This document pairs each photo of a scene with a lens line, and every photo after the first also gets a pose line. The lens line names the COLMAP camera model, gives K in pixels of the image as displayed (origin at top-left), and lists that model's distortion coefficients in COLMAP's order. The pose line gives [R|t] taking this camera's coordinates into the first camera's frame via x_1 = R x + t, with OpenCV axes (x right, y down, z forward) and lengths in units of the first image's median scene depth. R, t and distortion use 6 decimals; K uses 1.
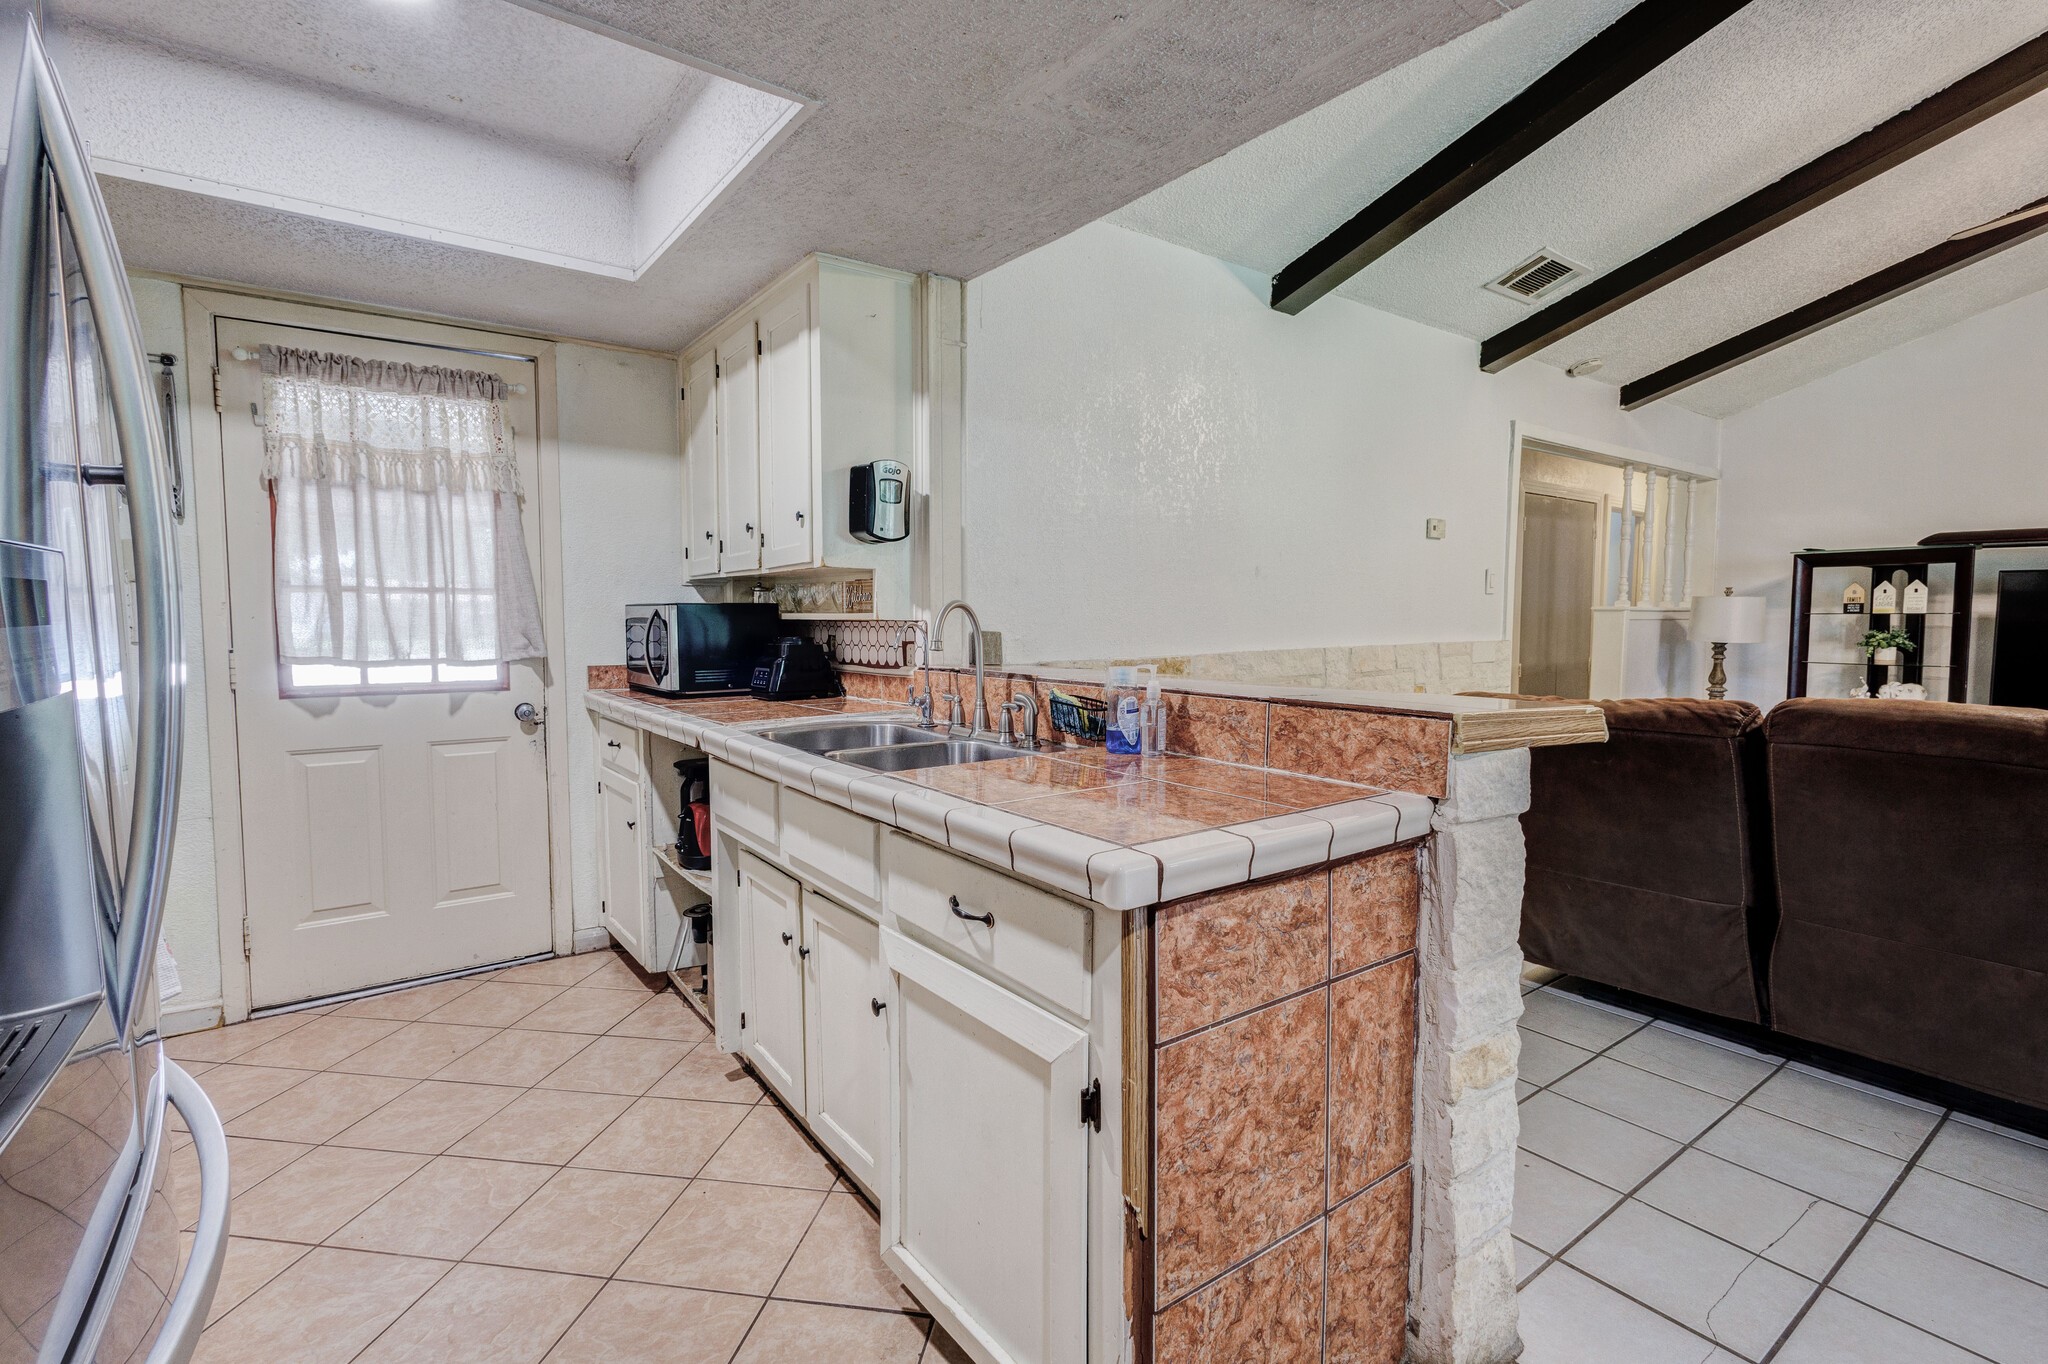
lens RADIAL K [[944.3, 0, 1024.0], [0, 944.3, 682.0], [0, 0, 1]] dist [0.005301, -0.000062]
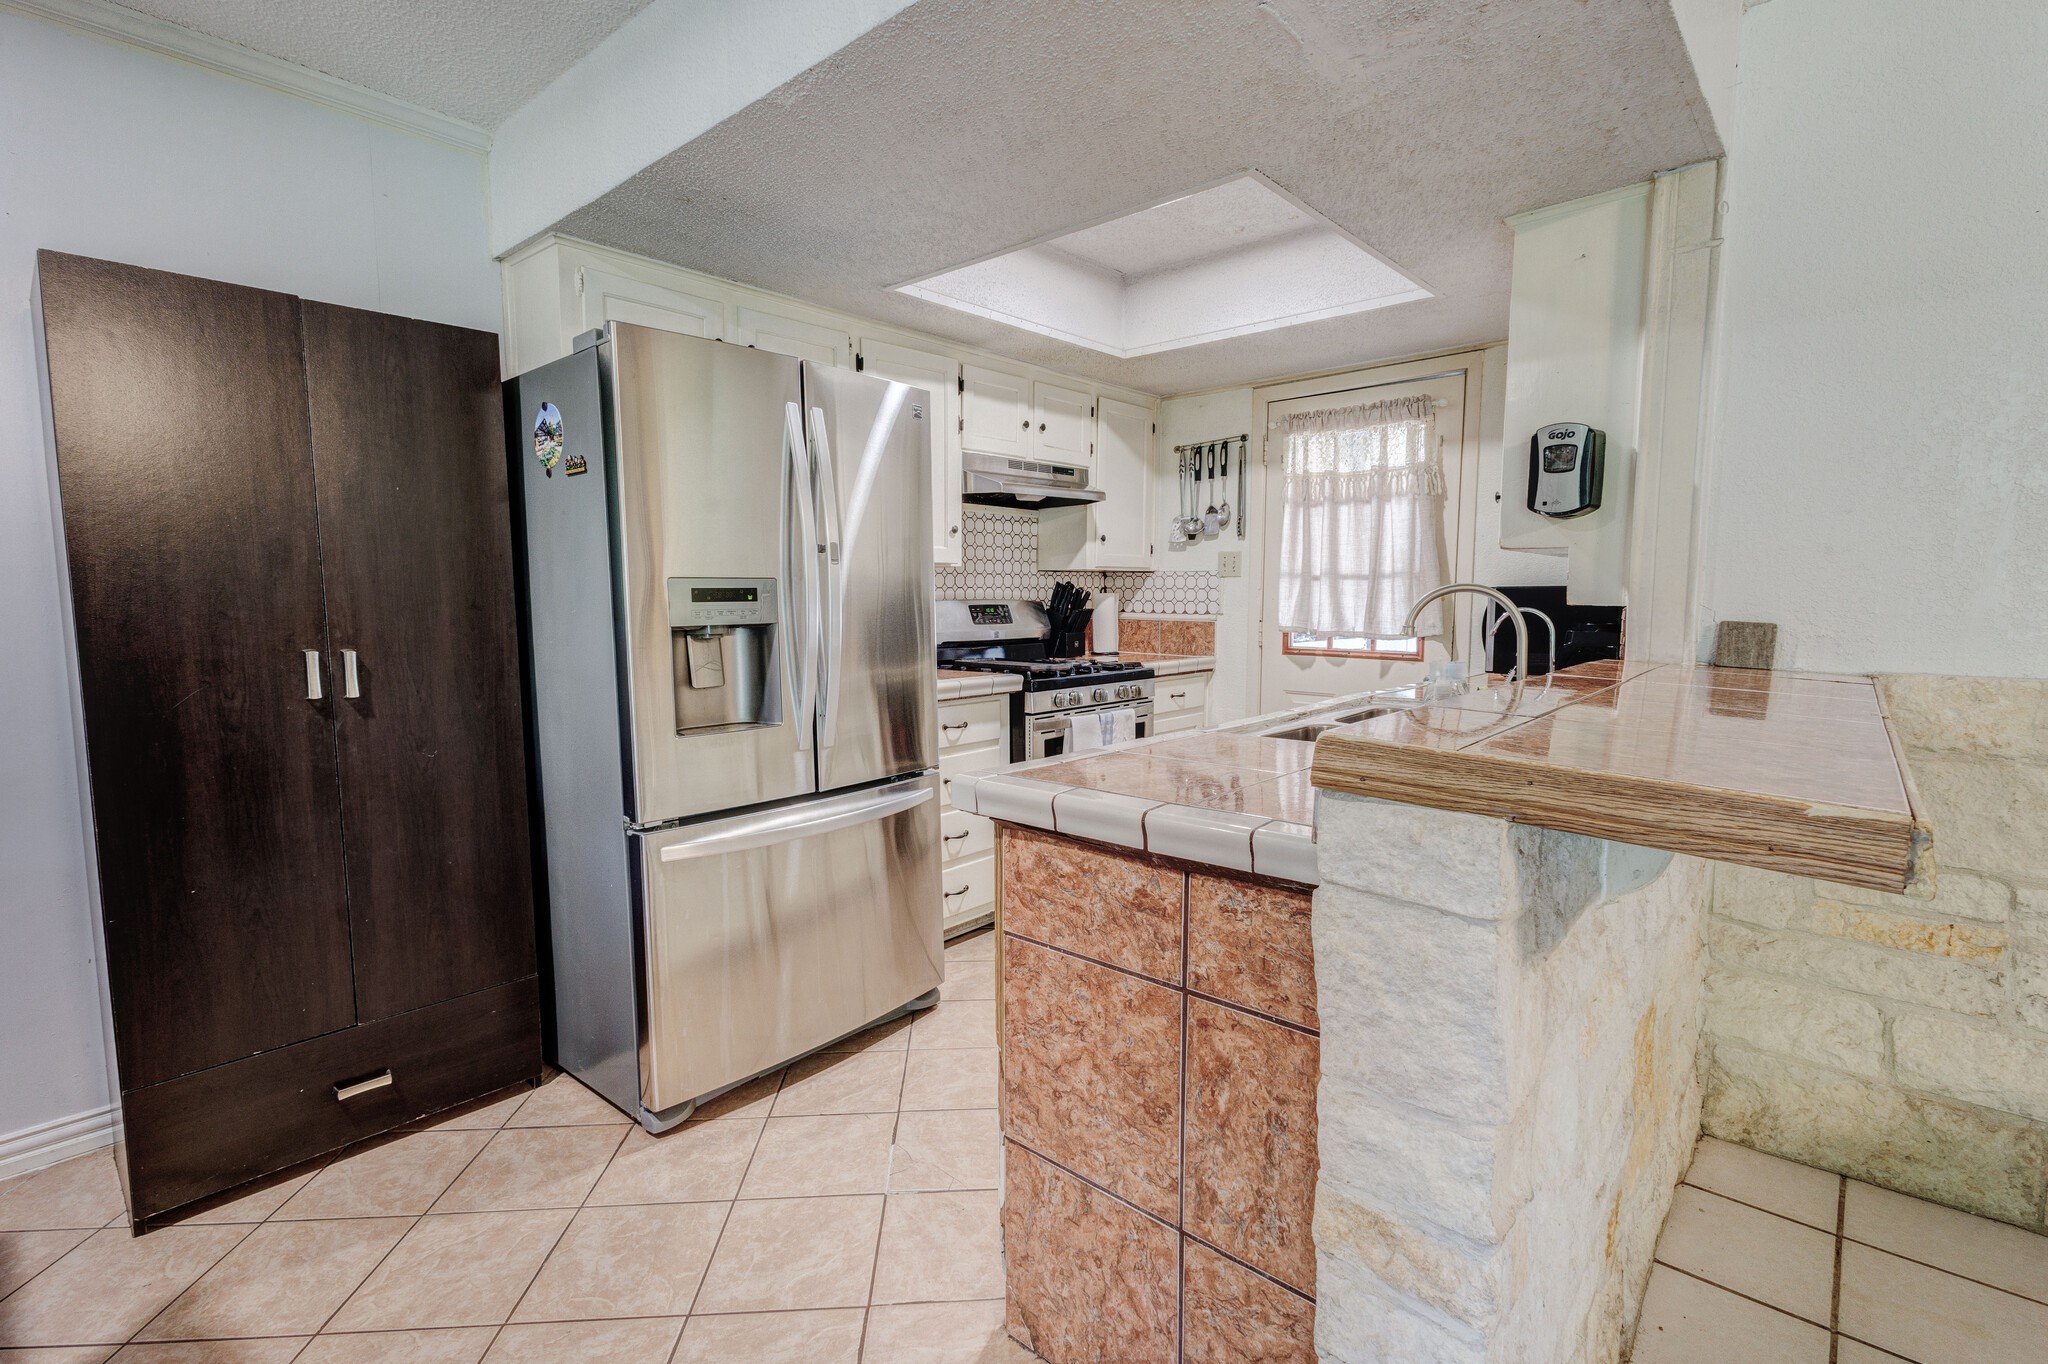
lens RADIAL K [[942.9, 0, 1024.7], [0, 942.9, 678.2], [0, 0, 1]] dist [0.007982, 0.000028]
pose [[0.206419, 0.087339, -0.974558, 0.571250], [-0.070727, 0.994735, 0.074167, -0.025775], [0.975904, 0.053618, 0.211509, 0.301099]]
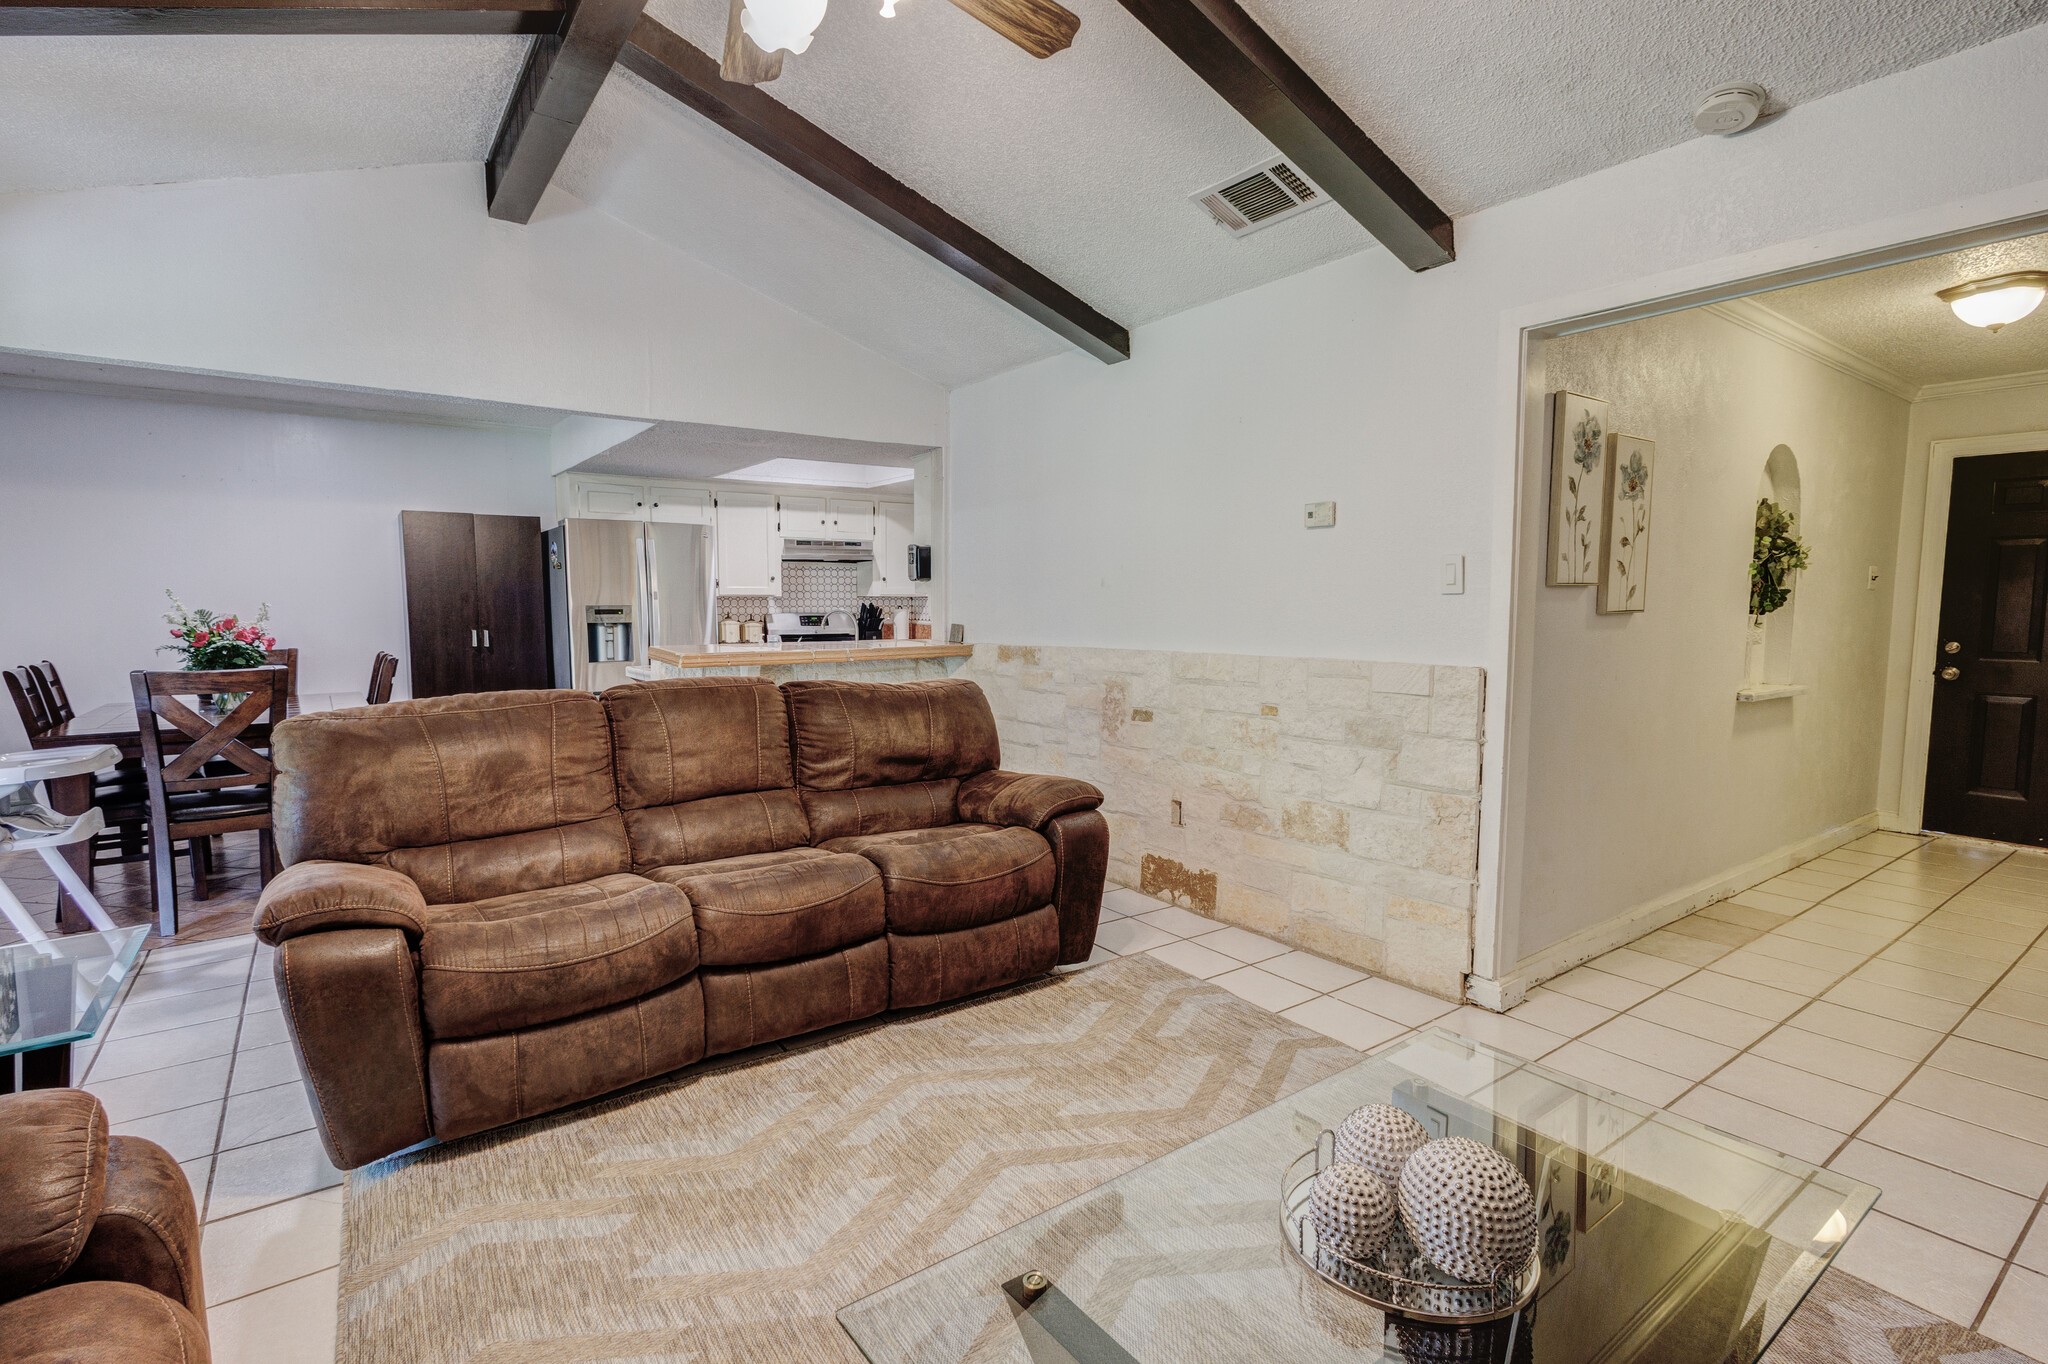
lens RADIAL K [[962.1, 0, 1024.0], [0, 962.1, 682.0], [0, 0, 1]] dist [0.002583, 0.000640]
pose [[-0.006174, 0.081456, -0.996658, 1.898244], [-0.073782, 0.993923, 0.081689, -0.106260], [0.997255, 0.074040, -0.000126, 1.151790]]
